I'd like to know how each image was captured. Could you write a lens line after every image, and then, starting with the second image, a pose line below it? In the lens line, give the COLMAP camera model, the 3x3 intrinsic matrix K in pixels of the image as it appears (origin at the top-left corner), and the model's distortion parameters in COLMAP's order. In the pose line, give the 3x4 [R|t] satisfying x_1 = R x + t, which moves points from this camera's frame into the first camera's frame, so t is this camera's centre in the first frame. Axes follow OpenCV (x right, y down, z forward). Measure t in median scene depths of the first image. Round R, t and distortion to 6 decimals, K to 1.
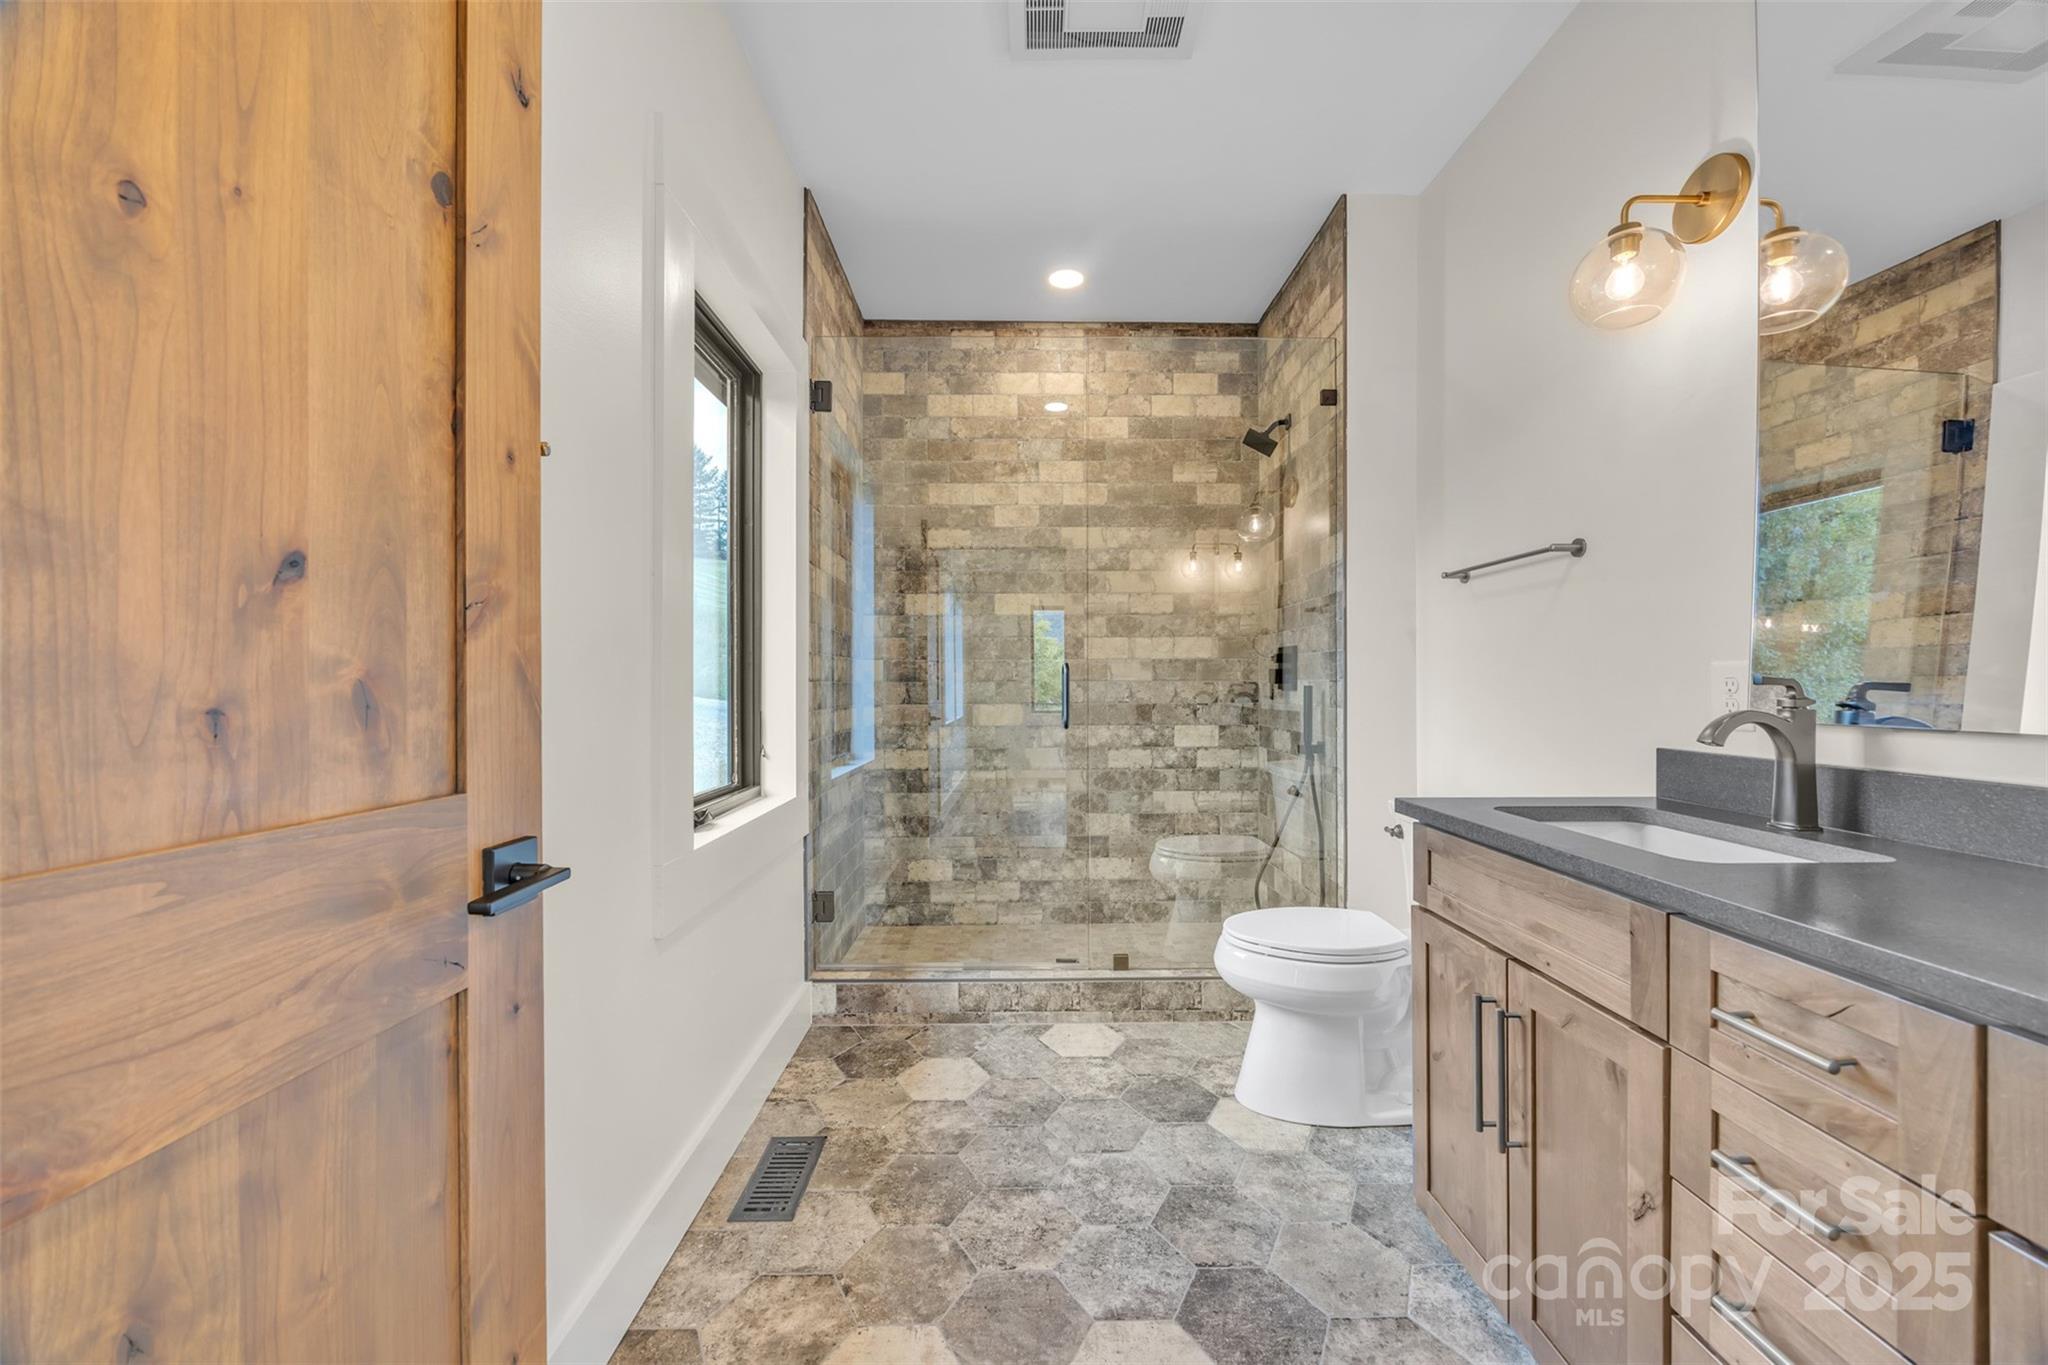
lens RADIAL K [[775.6, 0, 1035.7], [0, 775.6, 681.6], [0, 0, 1]] dist [-0.003728, 0.000350]
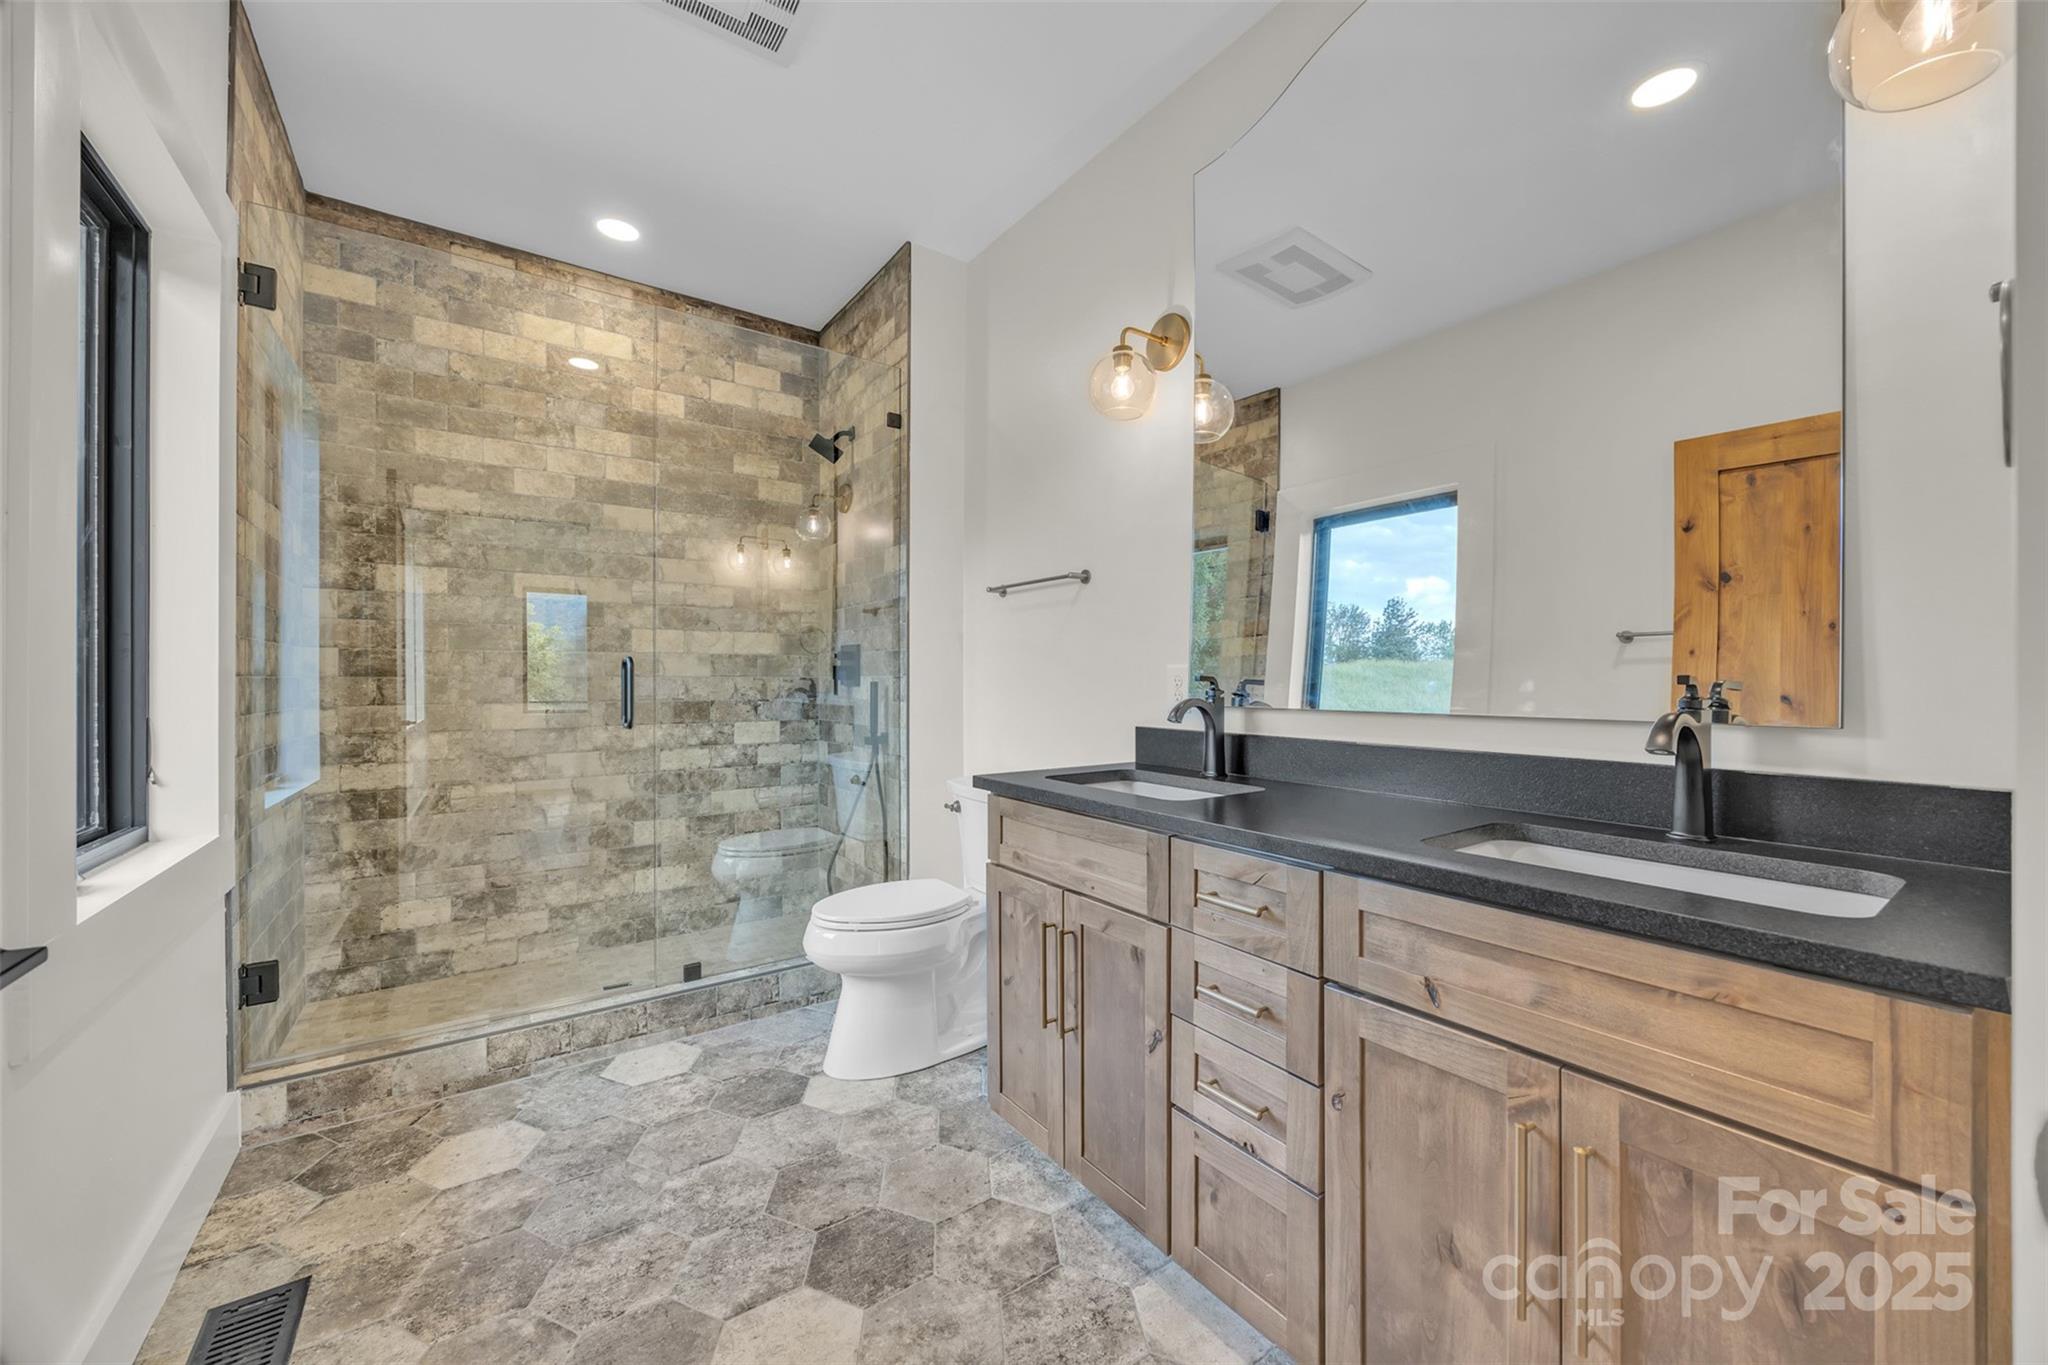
lens RADIAL K [[780.2, 0, 1038.9], [0, 780.2, 677.8], [0, 0, 1]] dist [-0.000793, 0.000287]
pose [[0.815172, 0.002322, 0.579214, -0.096931], [-0.002661, 0.999996, -0.000263, -0.000396], [-0.579213, -0.001327, 0.815175, -0.026206]]
